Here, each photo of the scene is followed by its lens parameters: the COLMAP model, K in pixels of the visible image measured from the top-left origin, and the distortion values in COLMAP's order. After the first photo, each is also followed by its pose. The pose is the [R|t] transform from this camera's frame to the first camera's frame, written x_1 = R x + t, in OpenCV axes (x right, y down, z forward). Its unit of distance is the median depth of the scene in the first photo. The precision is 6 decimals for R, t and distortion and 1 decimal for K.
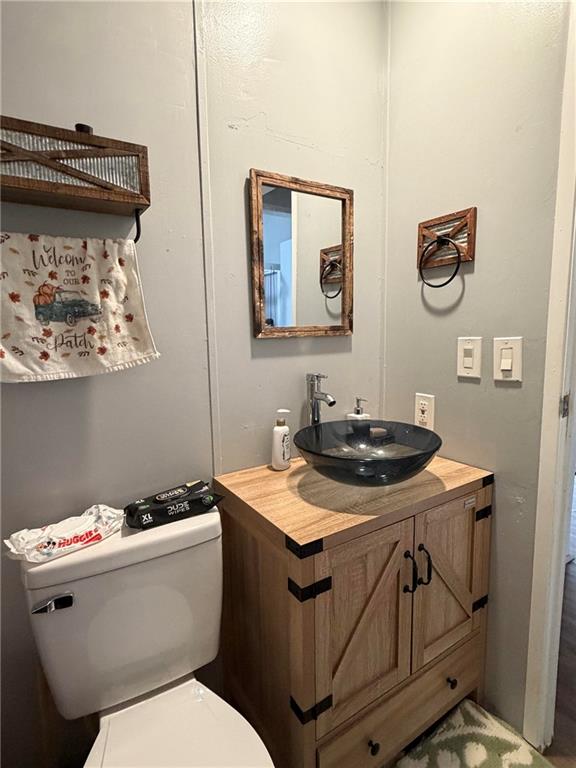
lens RADIAL K [[392.6, 0, 285.3], [0, 392.6, 381.7], [0, 0, 1]] dist [0.002273, -0.000122]
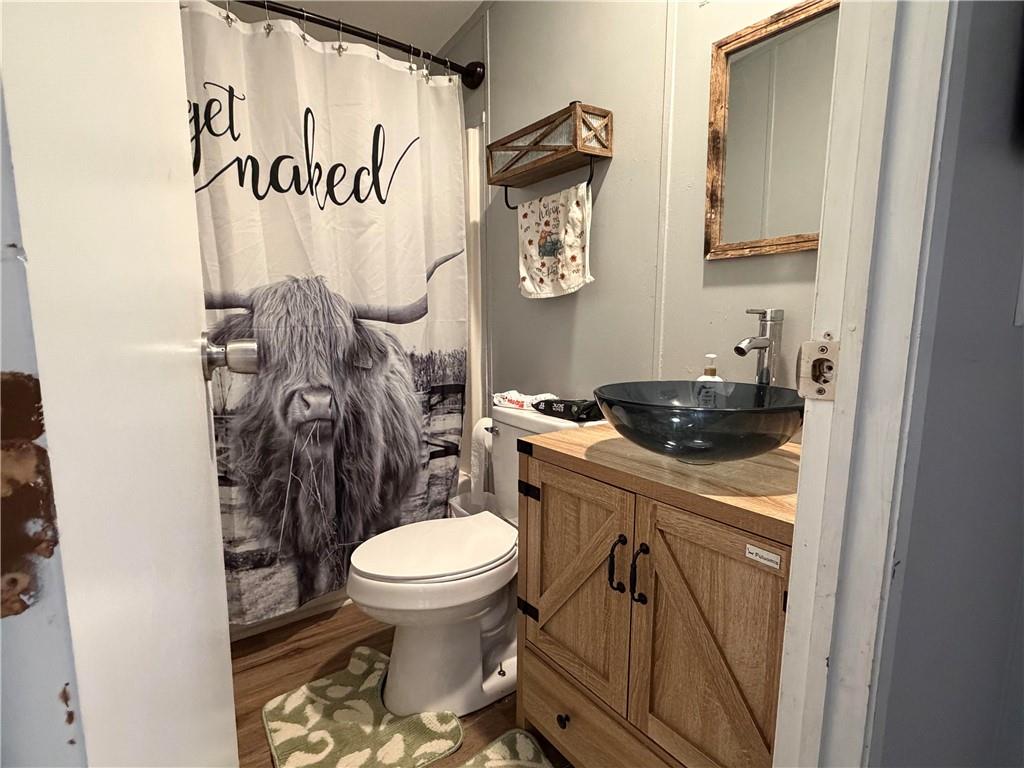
lens RADIAL K [[523.5, 0, 508.5], [0, 523.5, 388.9], [0, 0, 1]] dist [0.002273, -0.000122]
pose [[0.066480, 0.161507, -0.984630, 1.306845], [-0.131341, 0.979643, 0.151821, 0.046774], [0.989106, 0.119229, 0.086339, 0.723341]]
